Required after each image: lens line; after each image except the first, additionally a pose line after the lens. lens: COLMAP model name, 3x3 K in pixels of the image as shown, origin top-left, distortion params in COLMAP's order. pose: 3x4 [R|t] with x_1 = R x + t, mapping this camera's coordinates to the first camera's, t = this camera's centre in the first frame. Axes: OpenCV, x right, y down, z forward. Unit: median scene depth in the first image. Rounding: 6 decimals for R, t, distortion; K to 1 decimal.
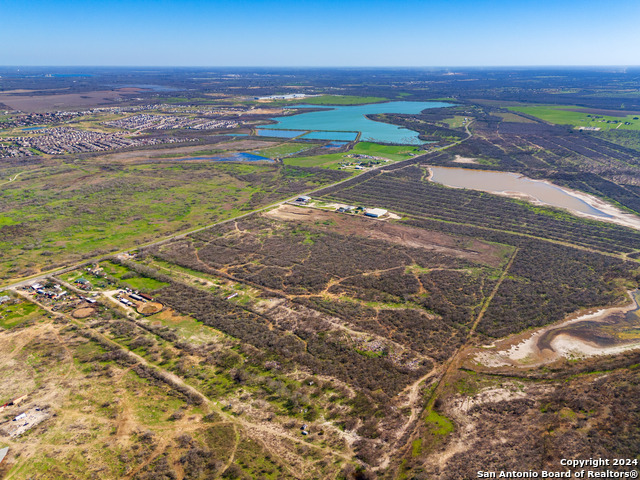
lens RADIAL K [[469.5, 0, 319.4], [0, 469.5, 240.3], [0, 0, 1]] dist [0.064876, -0.058317]
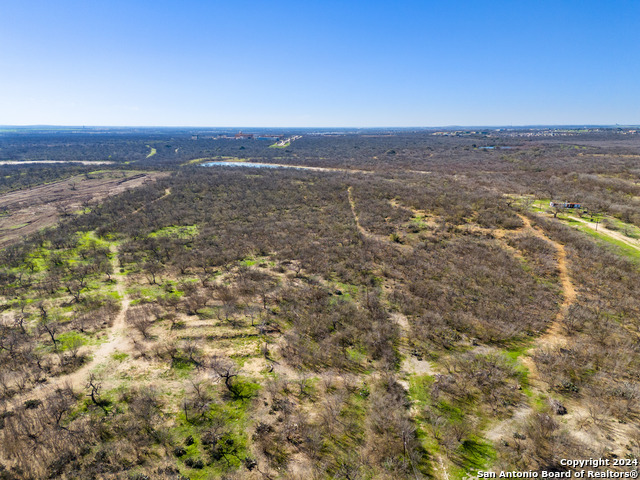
lens RADIAL K [[469.5, 0, 322.5], [0, 469.5, 243.0], [0, 0, 1]] dist [0.064876, -0.058317]
pose [[-0.578115, -0.198459, 0.791453, -0.483584], [0.286896, 0.858595, 0.424858, -0.137191], [-0.763855, 0.472682, -0.439430, 1.586500]]
